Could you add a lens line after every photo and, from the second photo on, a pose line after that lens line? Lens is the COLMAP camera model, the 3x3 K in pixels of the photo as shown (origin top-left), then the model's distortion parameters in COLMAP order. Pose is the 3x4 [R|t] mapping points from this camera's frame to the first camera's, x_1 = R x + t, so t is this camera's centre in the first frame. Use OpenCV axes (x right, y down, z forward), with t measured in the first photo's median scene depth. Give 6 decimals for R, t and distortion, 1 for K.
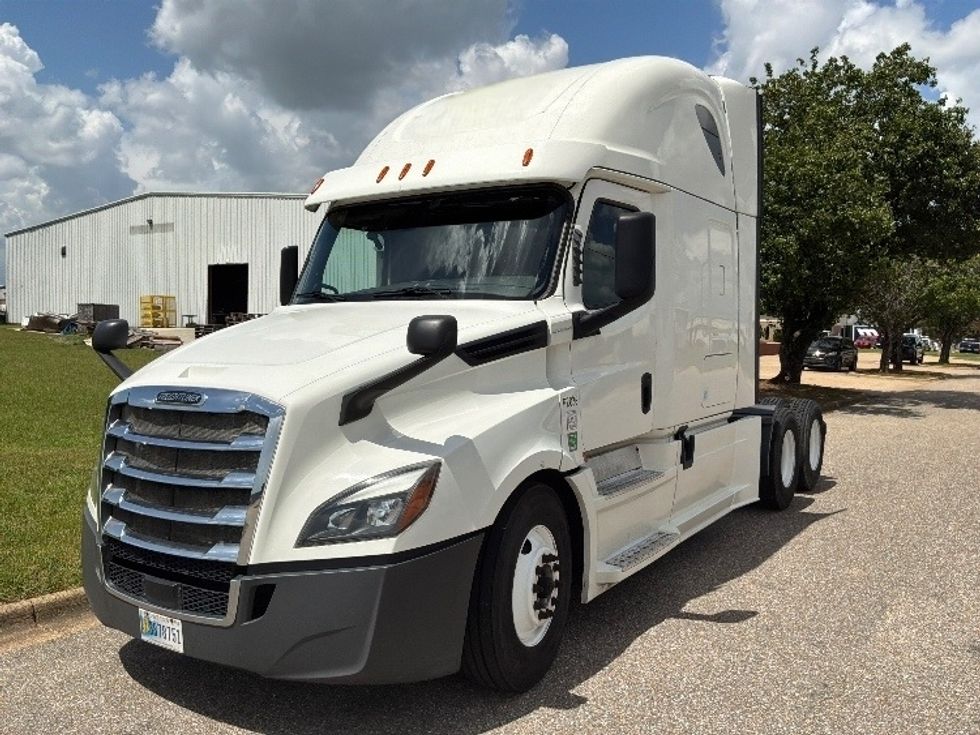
lens RADIAL K [[831.4, 0, 490.0], [0, 831.4, 367.5], [0, 0, 1]] dist [-0.002136, -0.014166]
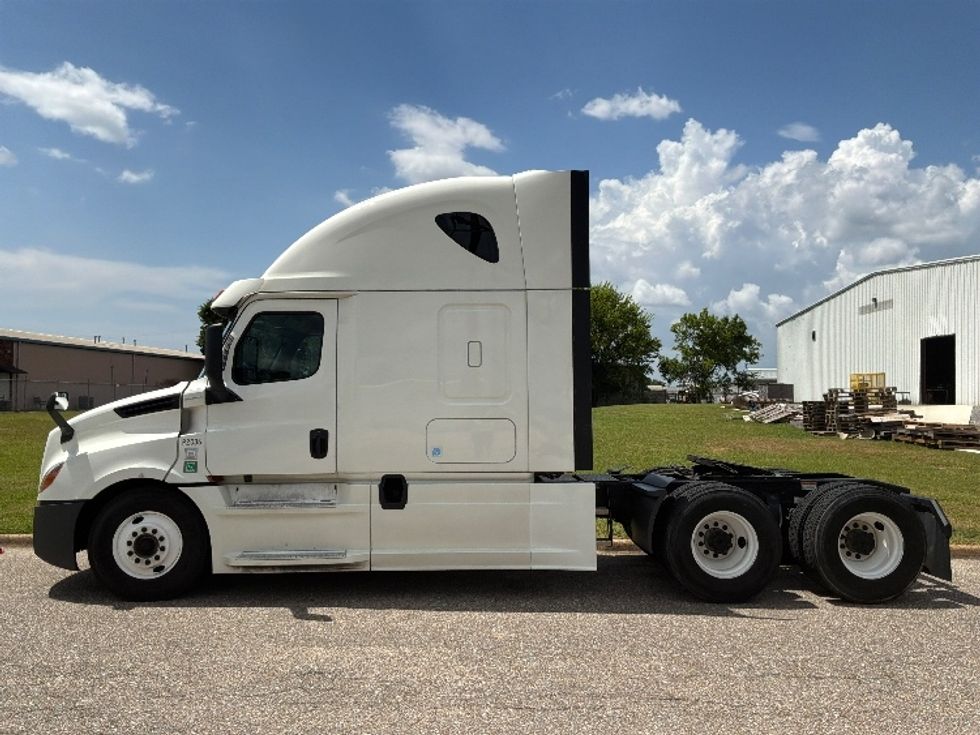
lens RADIAL K [[831.4, 0, 490.0], [0, 831.4, 367.5], [0, 0, 1]] dist [-0.002136, -0.014166]
pose [[0.562984, -0.047296, -0.825113, 1.721164], [-0.031098, 0.996442, -0.078335, 0.004076], [0.825882, 0.069761, 0.559510, 0.532932]]
